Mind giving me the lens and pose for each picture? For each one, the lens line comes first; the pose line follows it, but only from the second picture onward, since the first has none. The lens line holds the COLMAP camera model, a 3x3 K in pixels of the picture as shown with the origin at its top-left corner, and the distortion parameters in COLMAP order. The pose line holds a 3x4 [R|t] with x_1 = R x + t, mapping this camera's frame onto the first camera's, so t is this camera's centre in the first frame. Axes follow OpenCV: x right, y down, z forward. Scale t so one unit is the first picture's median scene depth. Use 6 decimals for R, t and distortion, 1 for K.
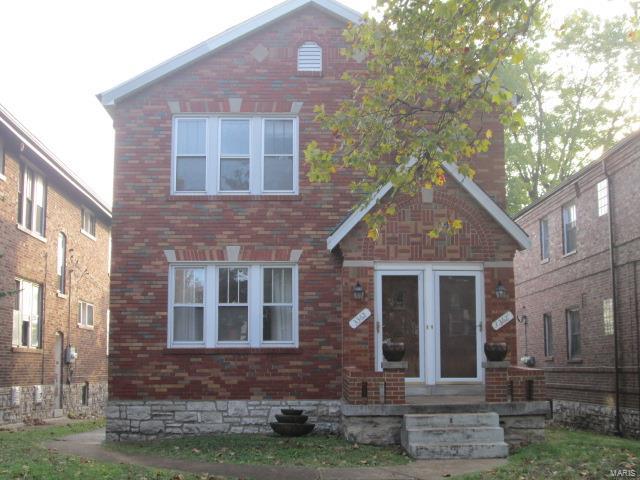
lens RADIAL K [[970.6, 0, 323.0], [0, 970.6, 235.9], [0, 0, 1]] dist [-0.108033, 0.000000]
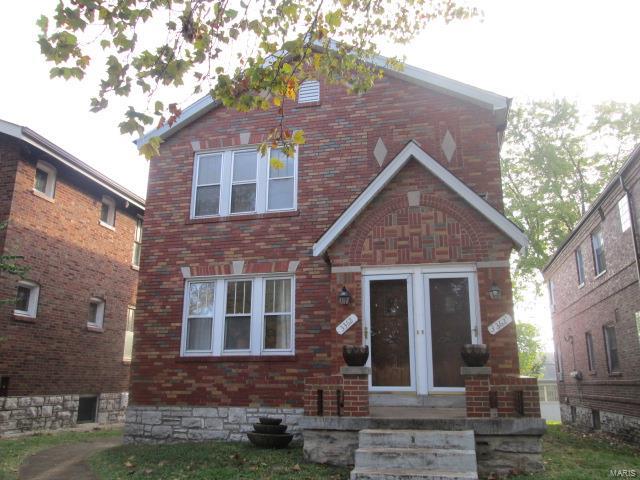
lens RADIAL K [[548.4, 0, 317.8], [0, 548.4, 236.0], [0, 0, 1]] dist [-0.028308, 0.009015]
pose [[0.961029, -0.063689, -0.269012, 0.162257], [0.028536, 0.990756, -0.132618, 0.067907], [0.274972, 0.119773, 0.953963, 0.439891]]
